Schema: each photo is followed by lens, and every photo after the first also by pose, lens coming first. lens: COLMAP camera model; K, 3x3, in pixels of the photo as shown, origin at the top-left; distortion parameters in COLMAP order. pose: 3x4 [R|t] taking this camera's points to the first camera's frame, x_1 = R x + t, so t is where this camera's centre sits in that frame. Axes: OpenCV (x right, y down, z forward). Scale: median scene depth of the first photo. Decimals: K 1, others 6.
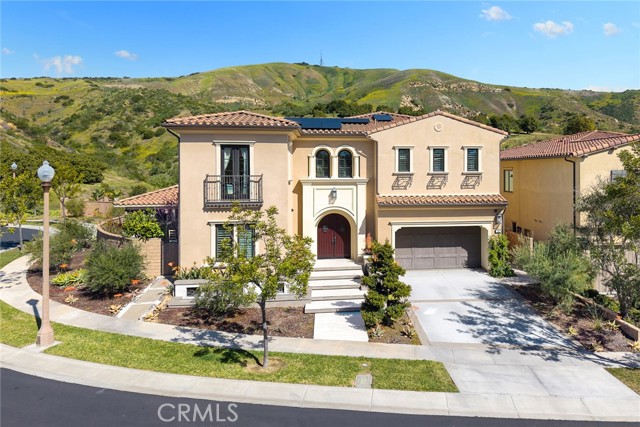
lens RADIAL K [[381.1, 0, 320.9], [0, 381.1, 254.9], [0, 0, 1]] dist [0.003793, -0.001226]
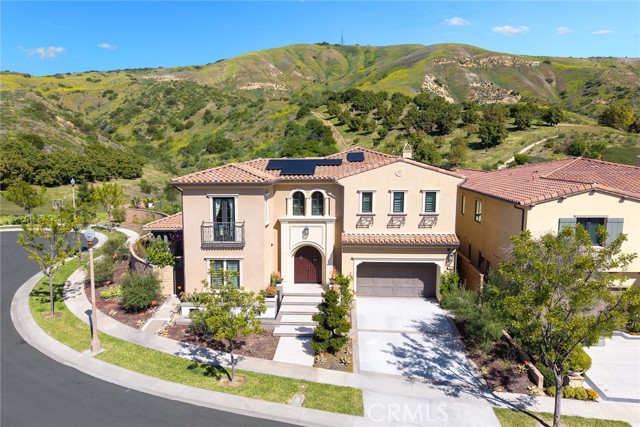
lens RADIAL K [[464.4, 0, 320.0], [0, 464.4, 213.5], [0, 0, 1]] dist [0.006521, -0.001482]
pose [[0.977498, 0.021581, -0.209837, 0.380735], [0.002739, 0.993371, 0.114922, -0.384496], [0.210926, -0.112911, 0.970959, -0.391649]]
